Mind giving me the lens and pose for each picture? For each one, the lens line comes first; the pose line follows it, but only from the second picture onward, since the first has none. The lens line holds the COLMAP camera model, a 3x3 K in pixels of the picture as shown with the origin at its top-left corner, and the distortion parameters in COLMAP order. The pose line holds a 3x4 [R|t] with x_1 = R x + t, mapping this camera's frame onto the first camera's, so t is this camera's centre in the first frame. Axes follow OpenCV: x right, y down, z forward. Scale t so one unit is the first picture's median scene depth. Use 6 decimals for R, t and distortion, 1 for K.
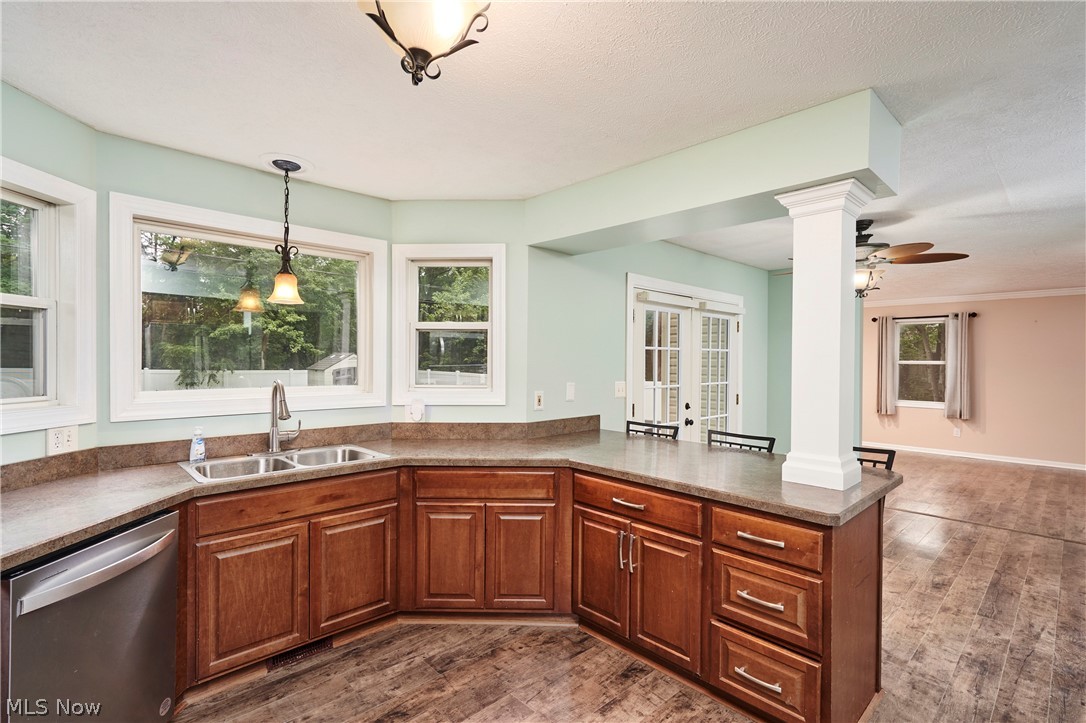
lens RADIAL K [[509.8, 0, 547.9], [0, 509.8, 364.4], [0, 0, 1]] dist [0.002408, 0.000545]
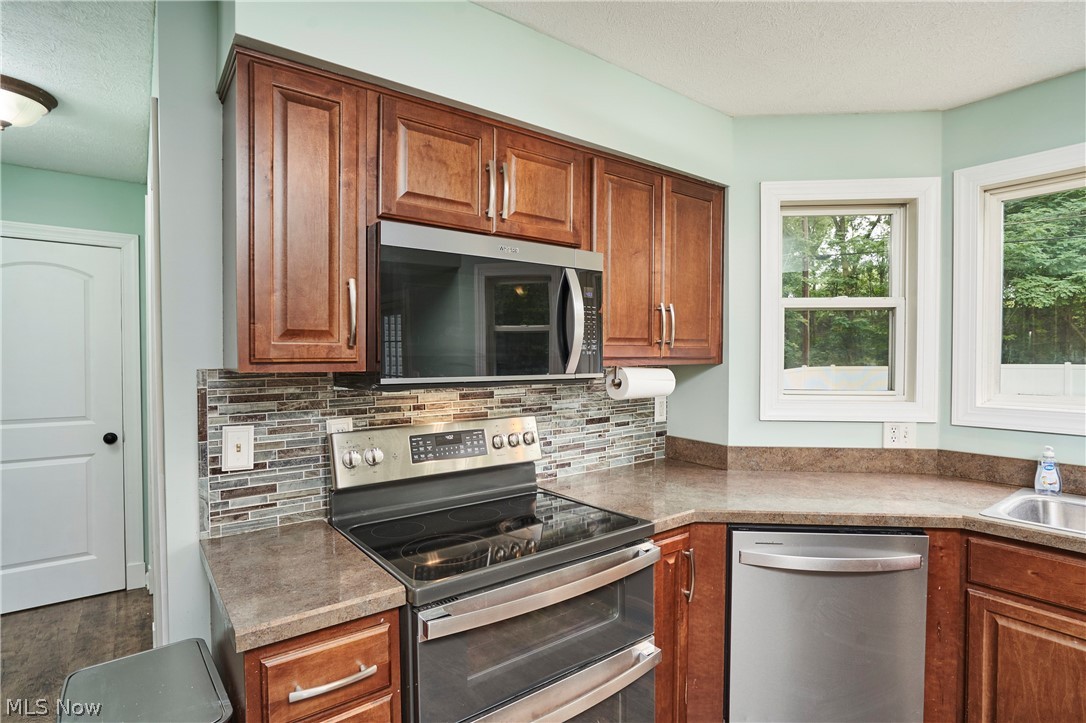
lens RADIAL K [[551.3, 0, 543.0], [0, 551.3, 361.5], [0, 0, 1]] dist [-0.017947, 0.001180]
pose [[-0.119248, 0.006097, -0.992846, 0.183044], [-0.007477, 0.999947, 0.007038, -0.000496], [0.992836, 0.008262, -0.119196, 0.372739]]
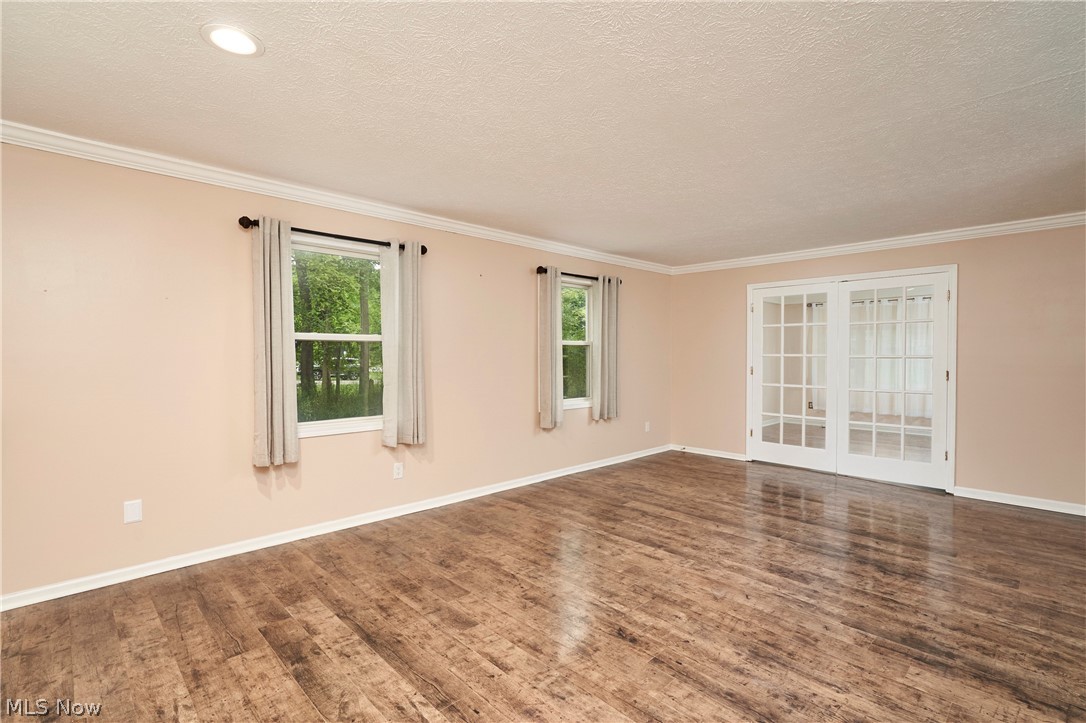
lens RADIAL K [[509.8, 0, 547.9], [0, 509.8, 364.4], [0, 0, 1]] dist [0.002408, 0.000545]
pose [[0.002985, -0.027488, 0.999618, 0.921165], [0.009723, 0.999576, 0.027458, 0.036008], [-0.999948, 0.009637, 0.003251, 2.793578]]
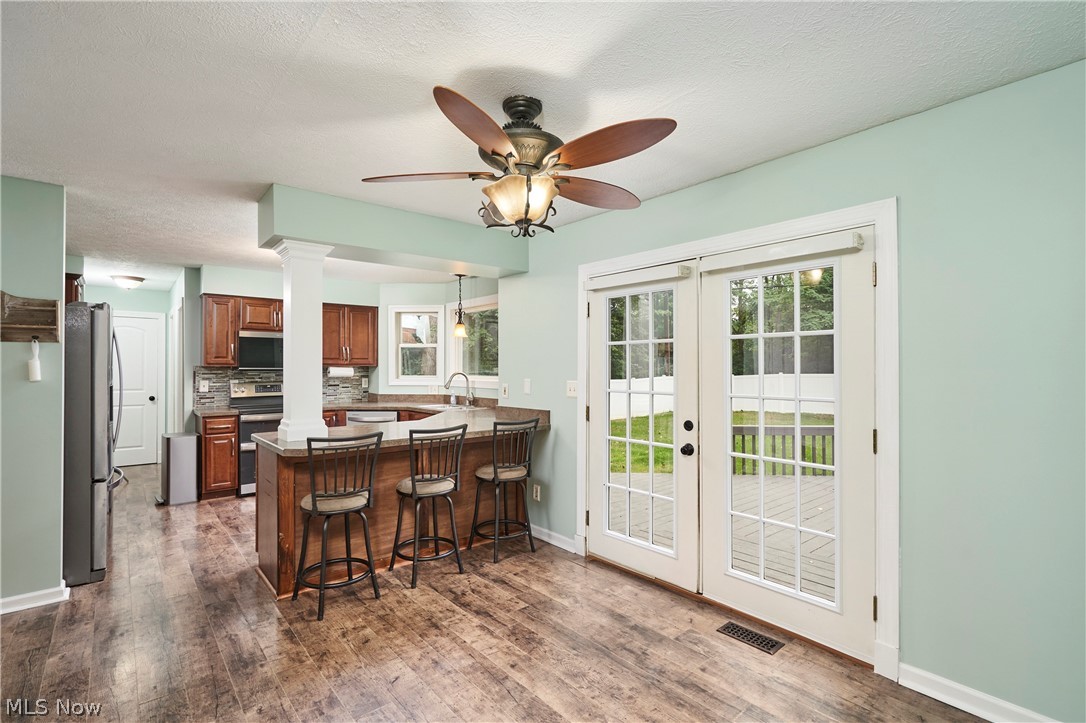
lens RADIAL K [[509.8, 0, 547.9], [0, 509.8, 364.4], [0, 0, 1]] dist [0.002408, 0.000545]
pose [[-0.061835, -0.013469, -0.997995, 1.810985], [-0.008706, 0.999878, -0.012955, 0.025317], [0.998048, 0.007888, -0.061945, 1.647553]]
